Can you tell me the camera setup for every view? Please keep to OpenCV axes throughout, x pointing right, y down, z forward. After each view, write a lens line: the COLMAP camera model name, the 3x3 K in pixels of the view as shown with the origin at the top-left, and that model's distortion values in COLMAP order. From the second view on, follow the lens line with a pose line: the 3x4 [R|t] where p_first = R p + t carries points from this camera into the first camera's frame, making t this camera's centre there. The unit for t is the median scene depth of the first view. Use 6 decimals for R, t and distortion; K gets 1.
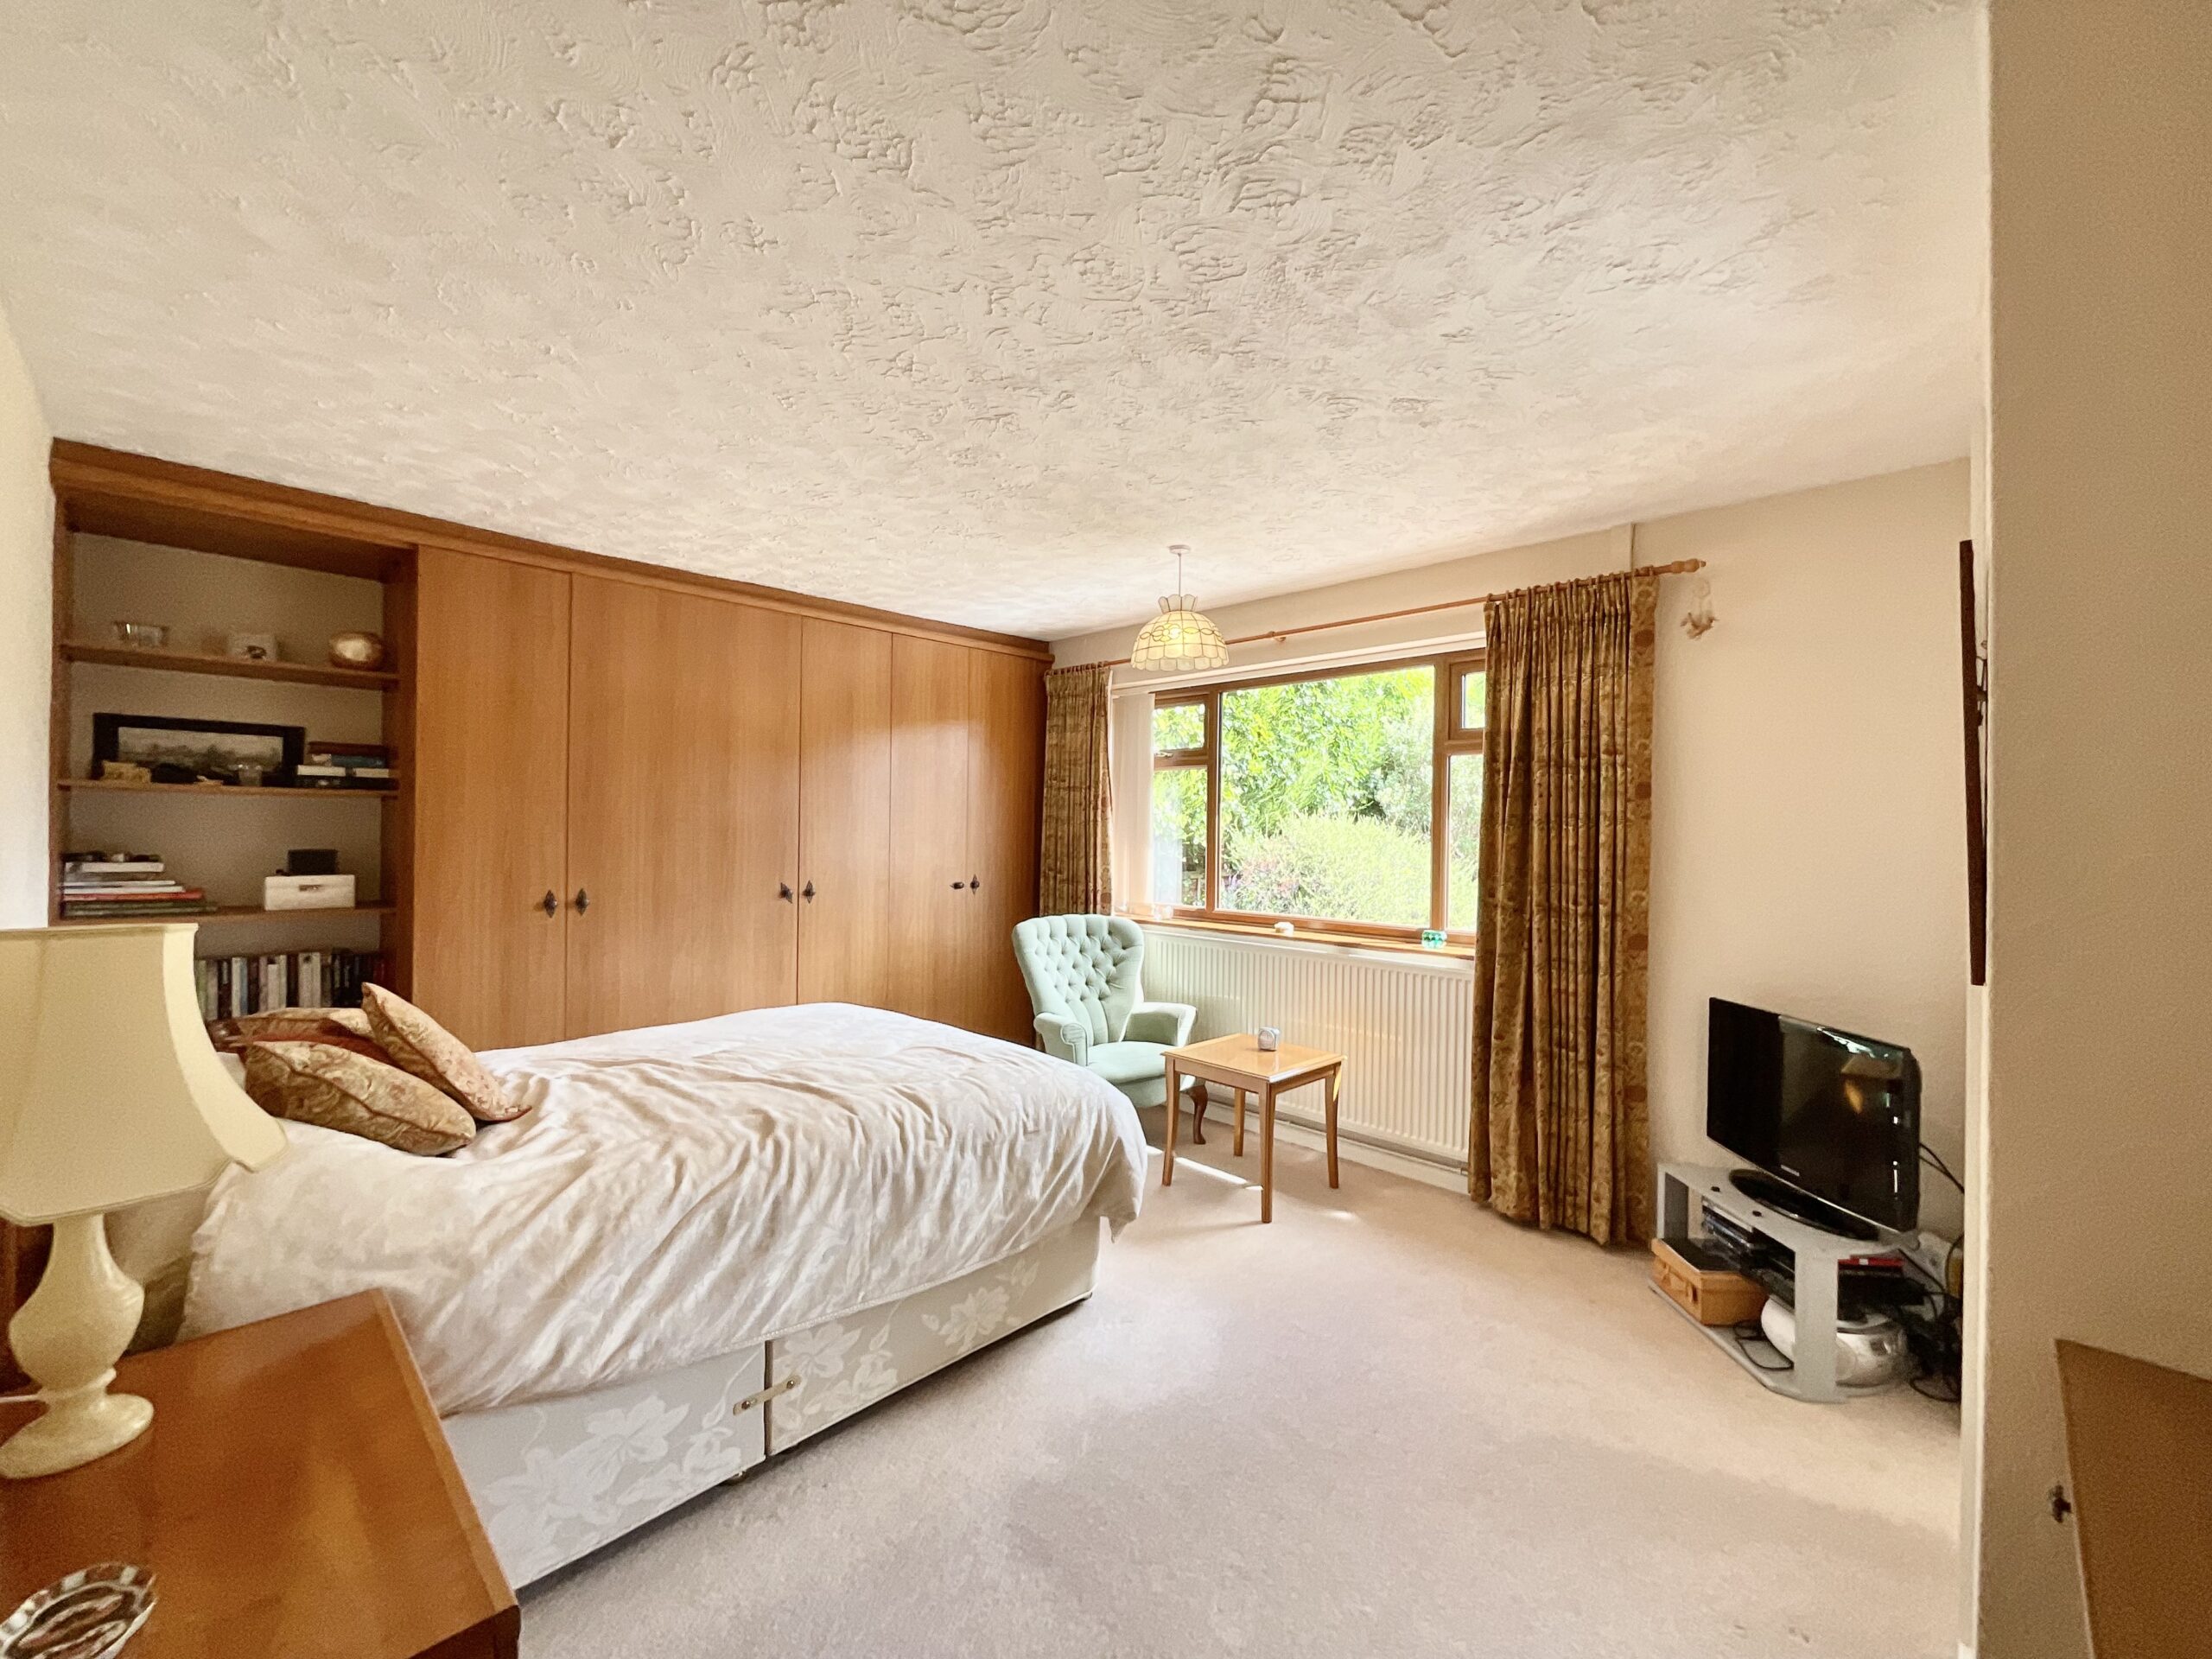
lens RADIAL K [[902.0, 0, 1102.7], [0, 902.0, 828.6], [0, 0, 1]] dist [0.000597, 0.000088]
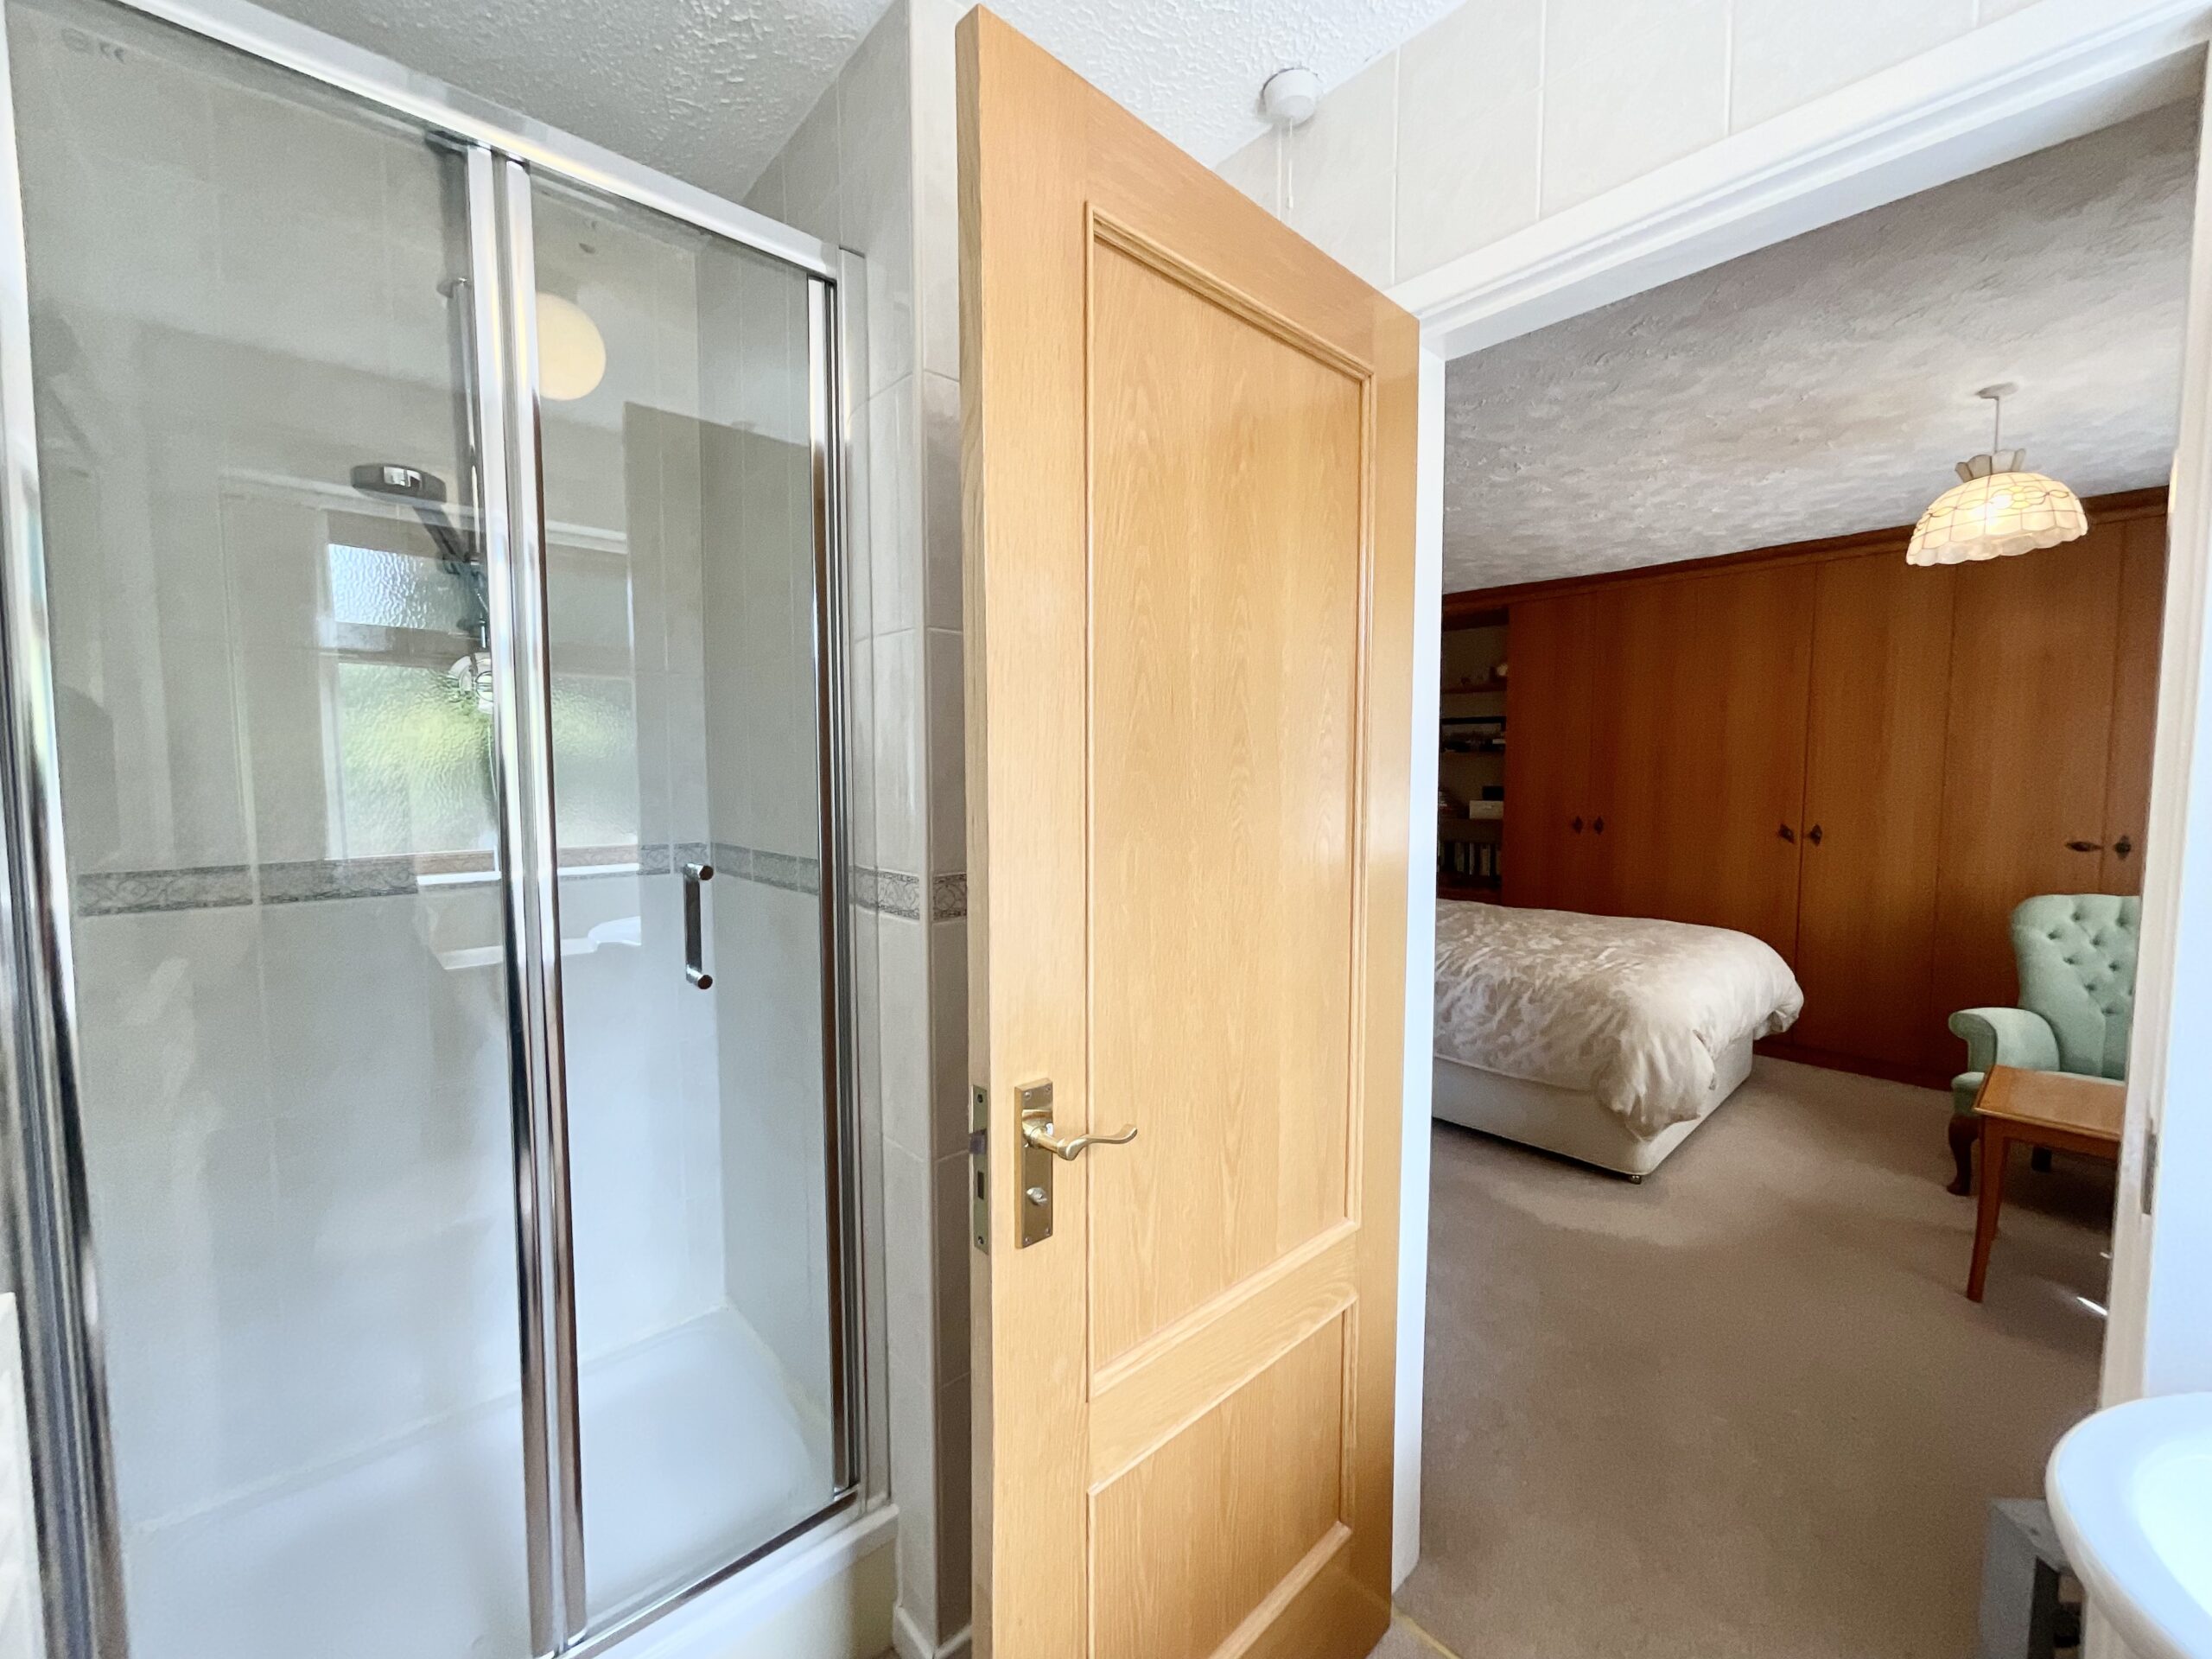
lens RADIAL K [[879.4, 0, 1099.6], [0, 879.4, 822.7], [0, 0, 1]] dist [-0.012821, -0.000099]
pose [[-0.056214, 0.048401, -0.997245, 0.706058], [0.000404, 0.998825, 0.048455, 0.009011], [0.998419, 0.002321, -0.056168, 0.259119]]
